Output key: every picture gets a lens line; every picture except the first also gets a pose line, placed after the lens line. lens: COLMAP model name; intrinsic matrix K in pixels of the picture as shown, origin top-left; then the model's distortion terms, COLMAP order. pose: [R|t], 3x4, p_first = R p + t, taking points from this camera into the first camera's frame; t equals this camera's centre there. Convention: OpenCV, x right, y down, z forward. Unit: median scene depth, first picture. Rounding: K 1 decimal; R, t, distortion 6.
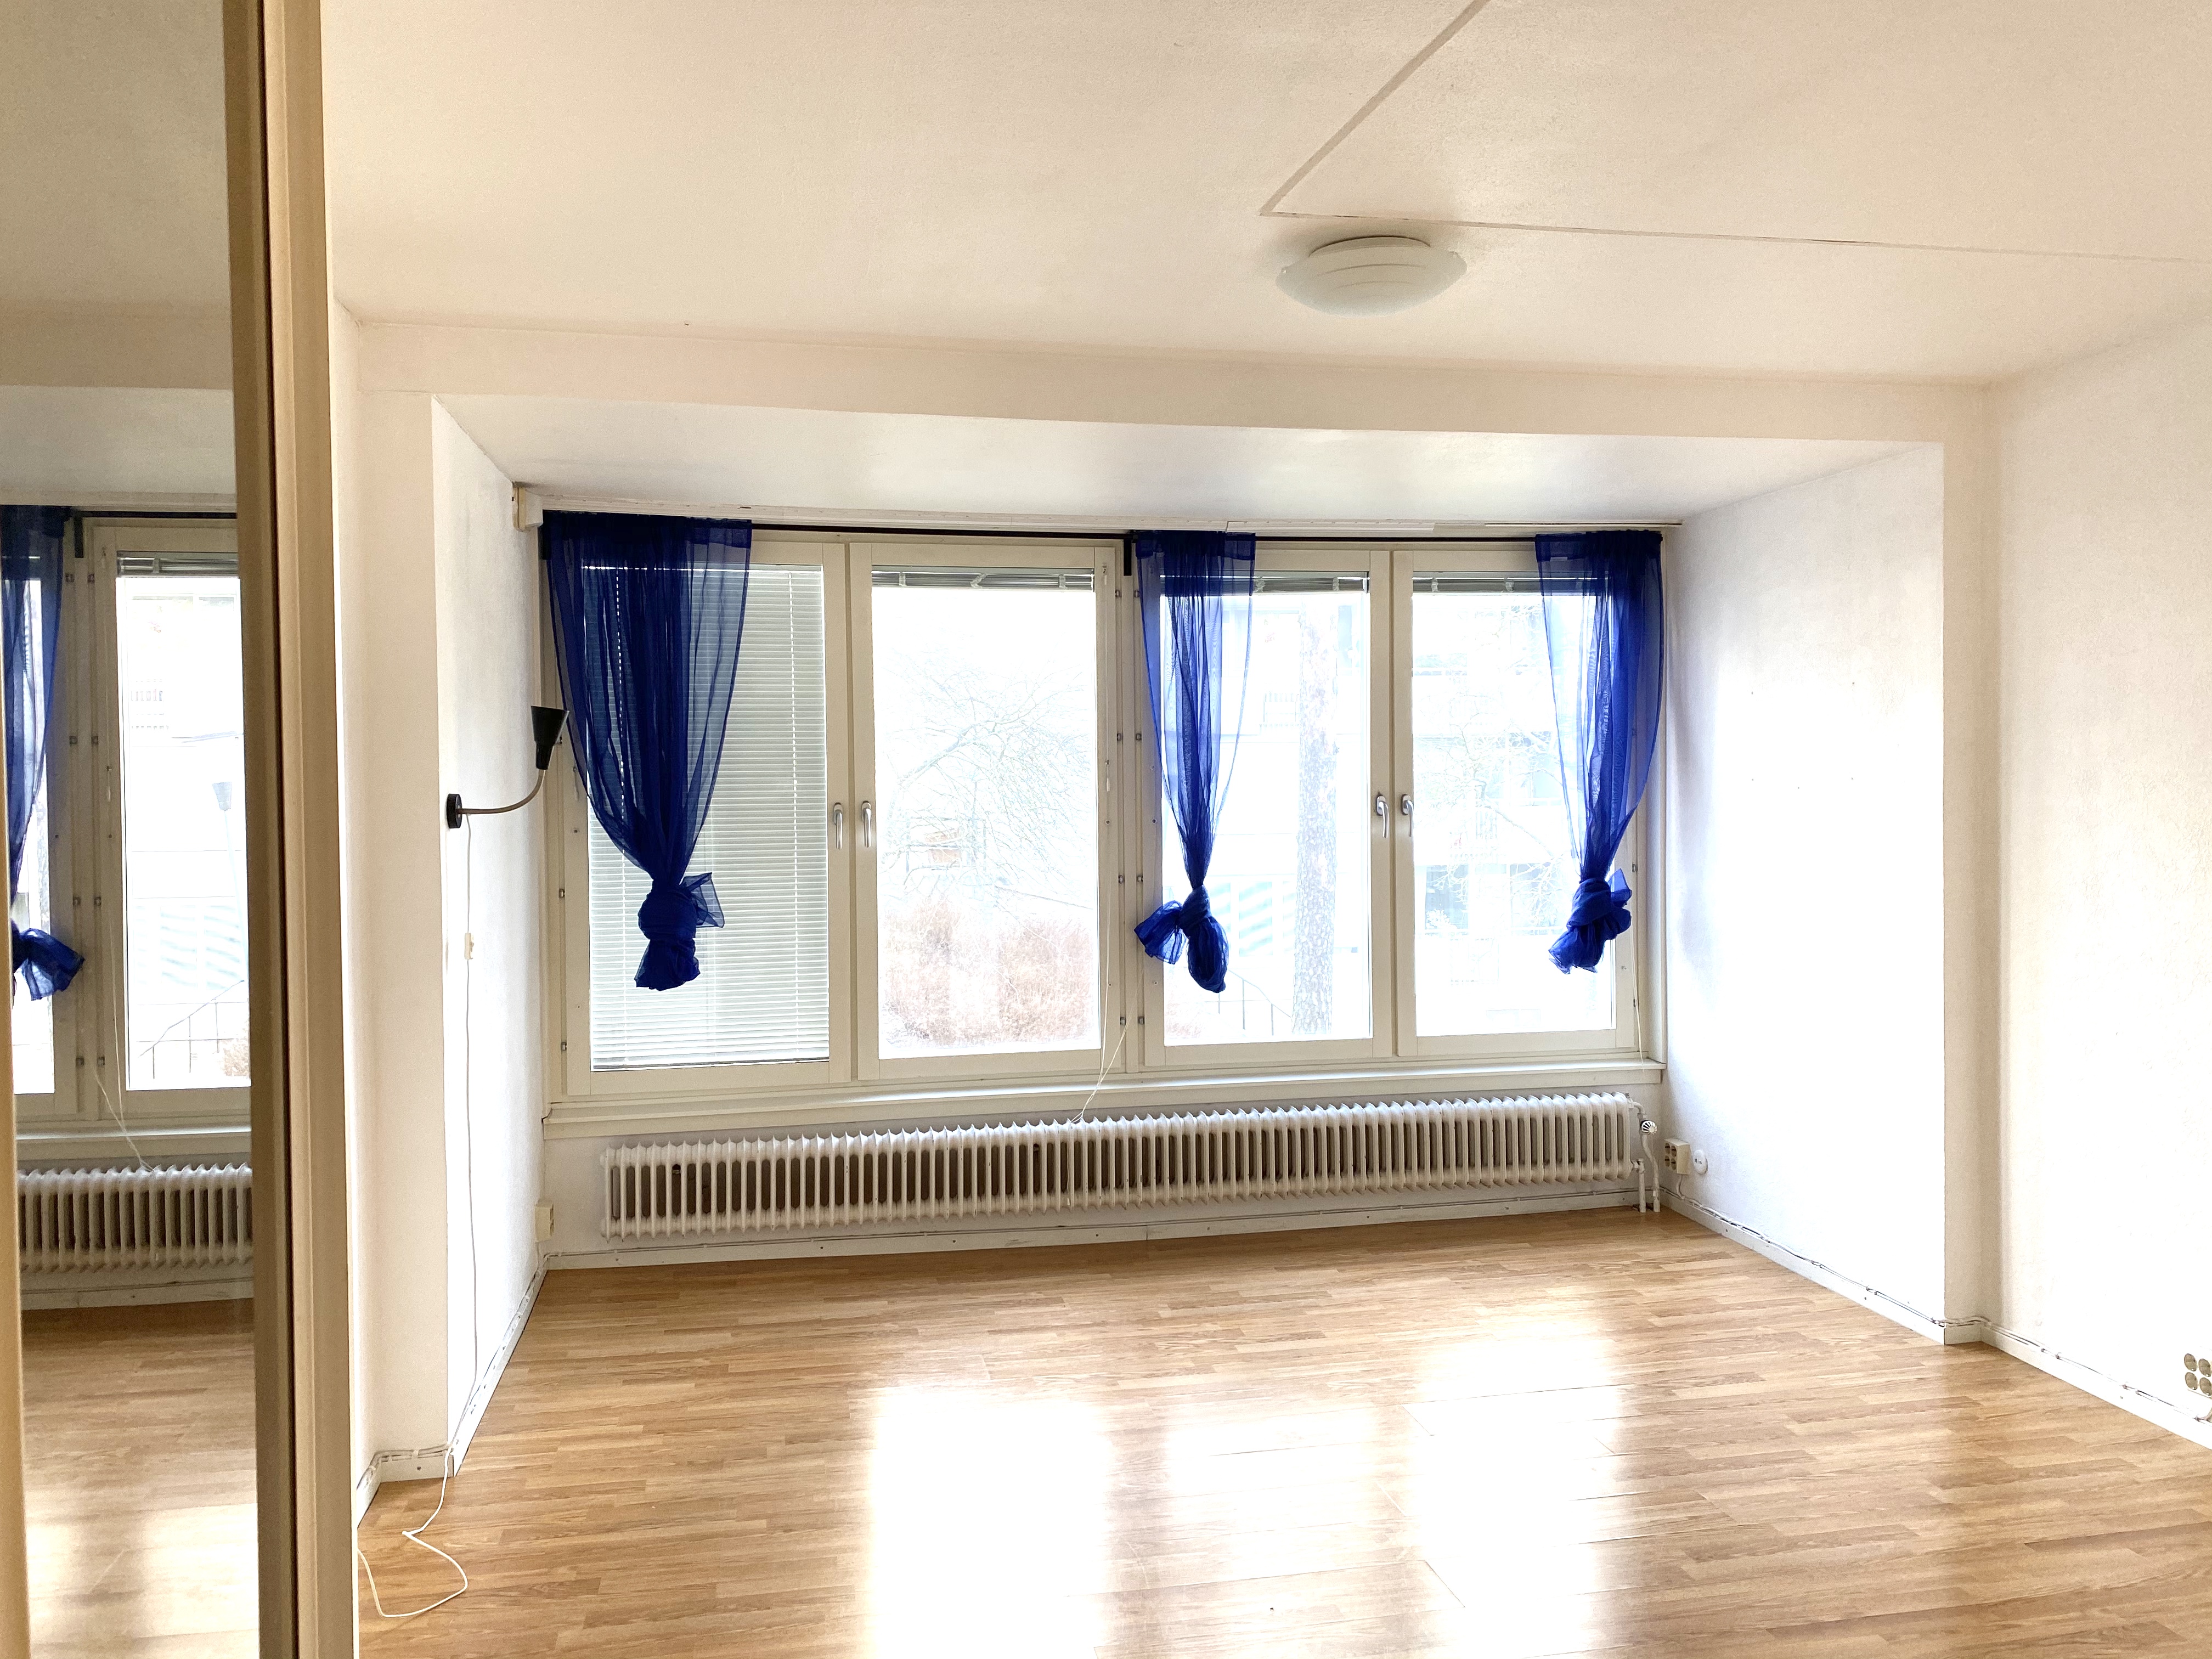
lens RADIAL K [[1669.6, 0, 1107.1], [0, 1669.6, 828.3], [0, 0, 1]] dist [-0.011852, -0.007155]
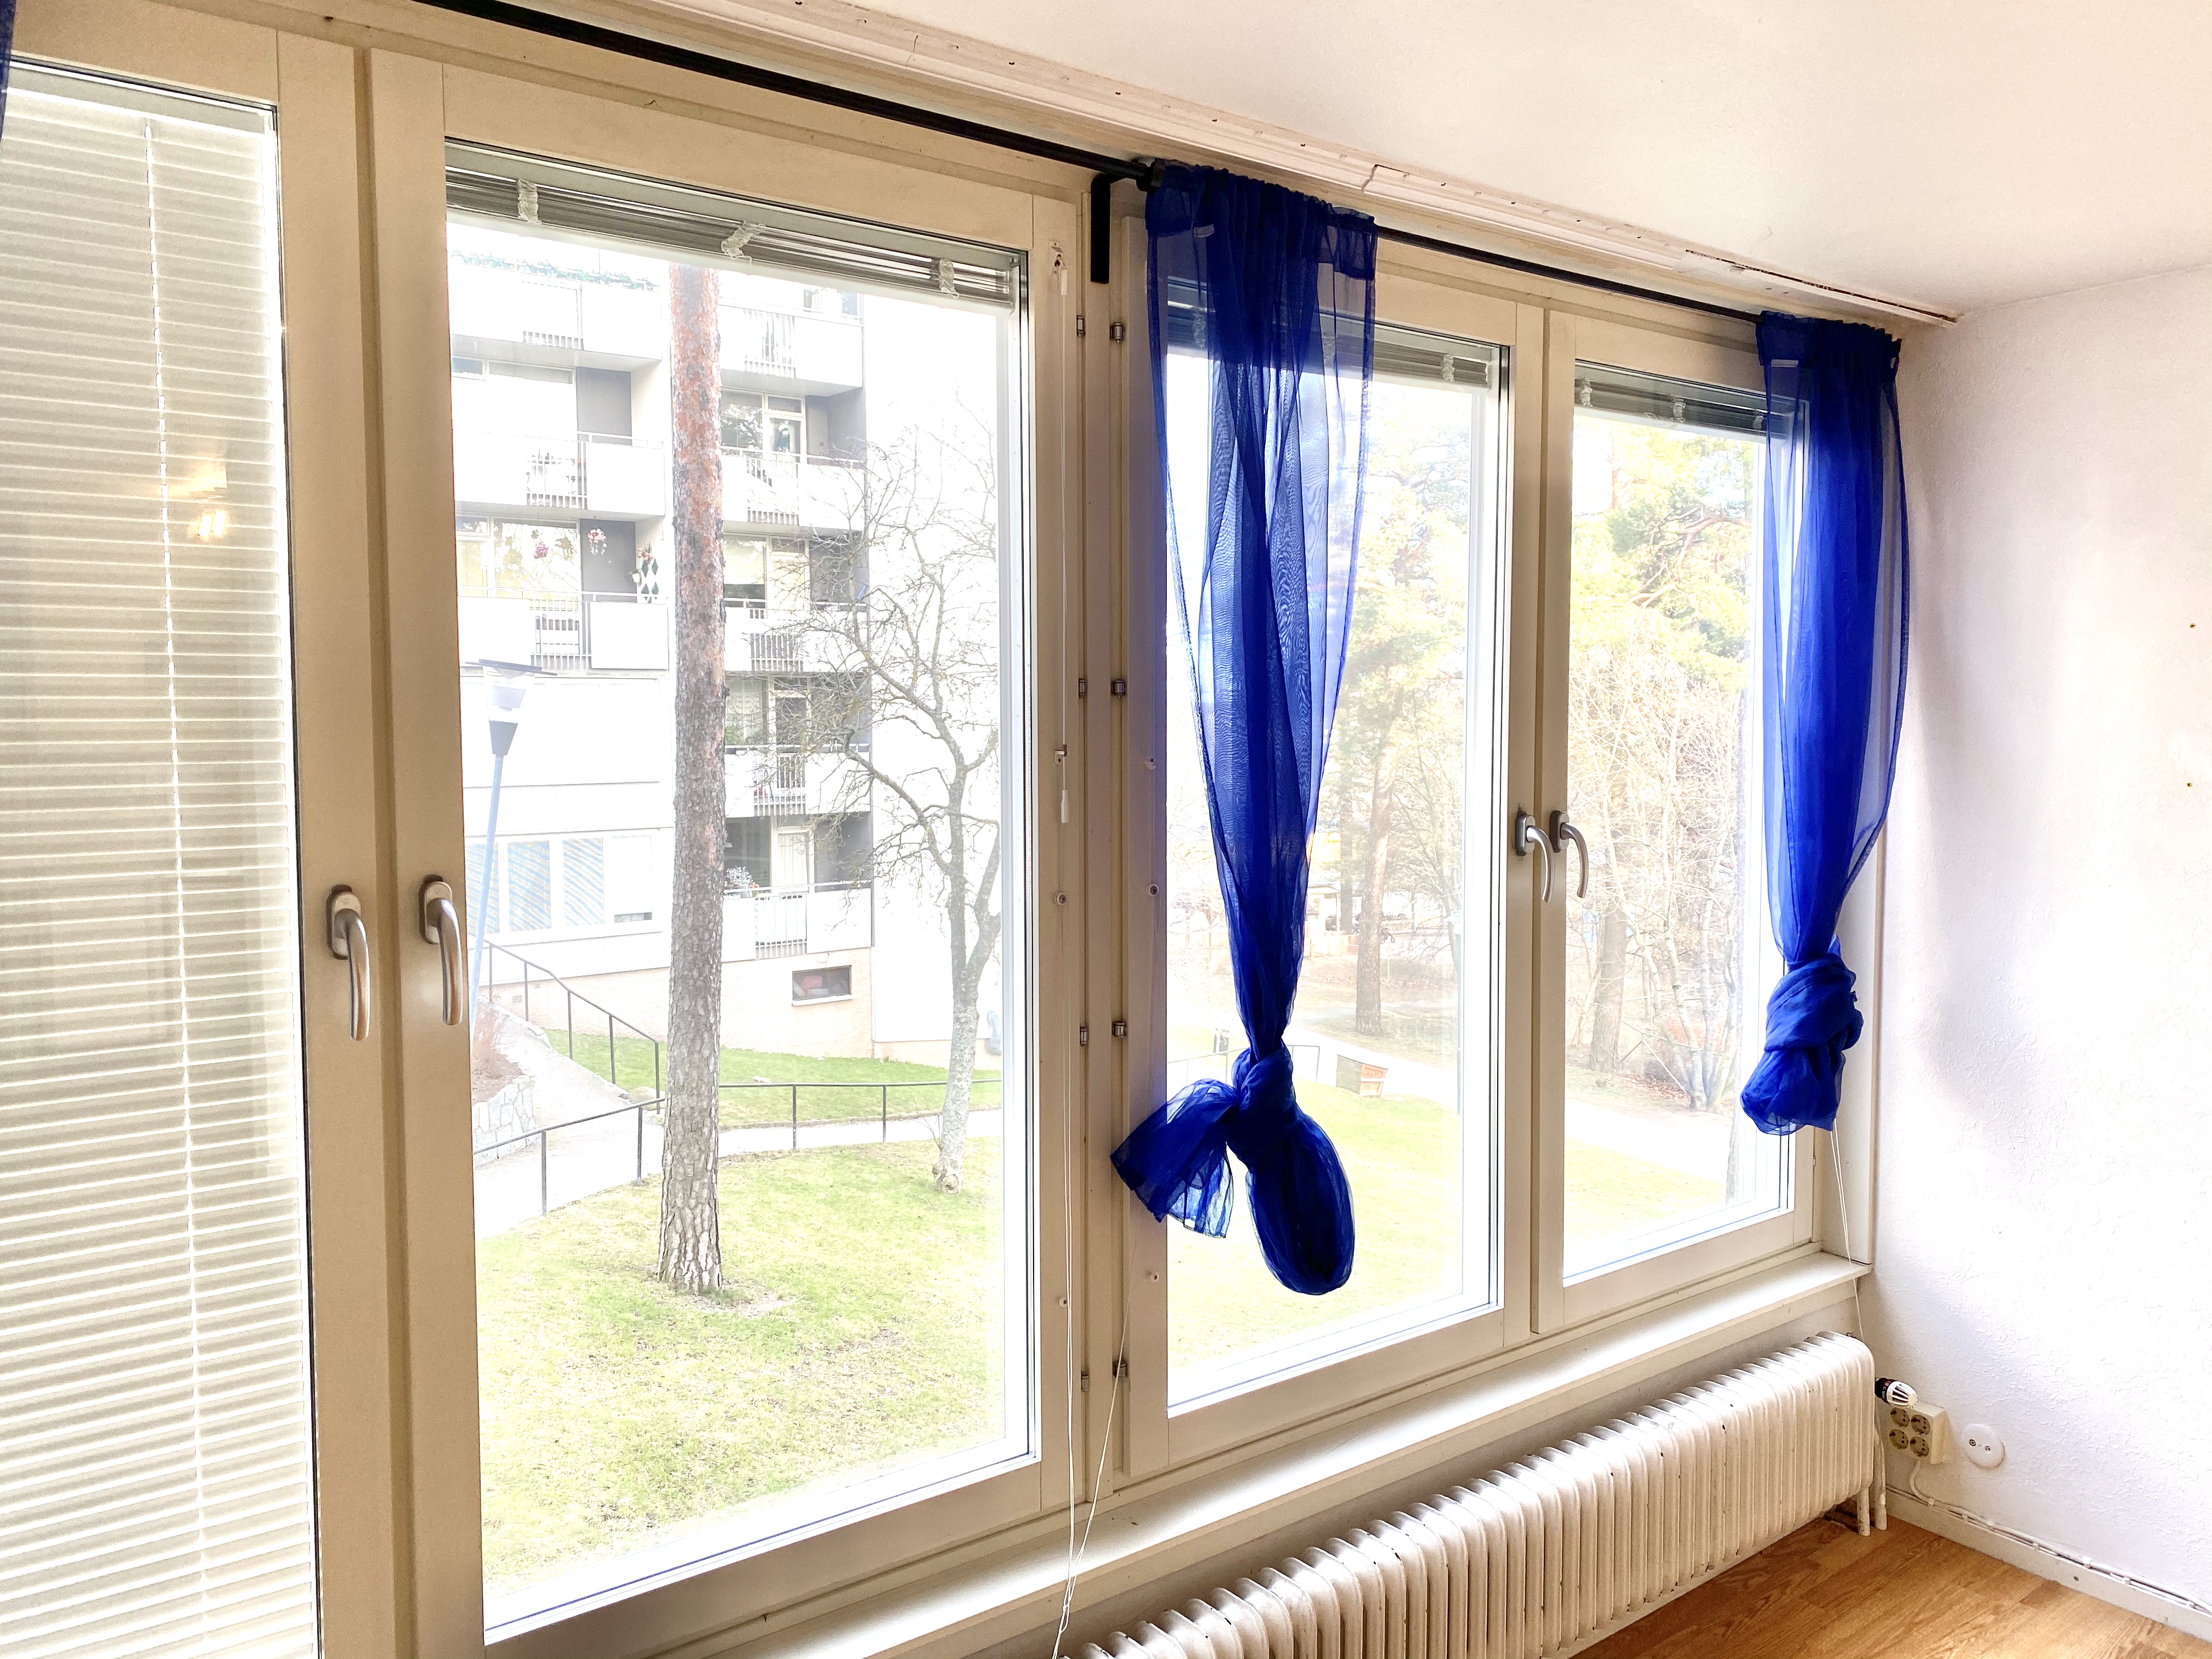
lens RADIAL K [[1669.6, 0, 1106.0], [0, 1669.6, 817.4], [0, 0, 1]] dist [-0.011852, -0.007155]
pose [[0.894894, -0.016309, 0.445980, -0.166146], [0.002756, 0.999515, 0.031021, -0.035091], [-0.446270, -0.026531, 0.894505, 0.633479]]
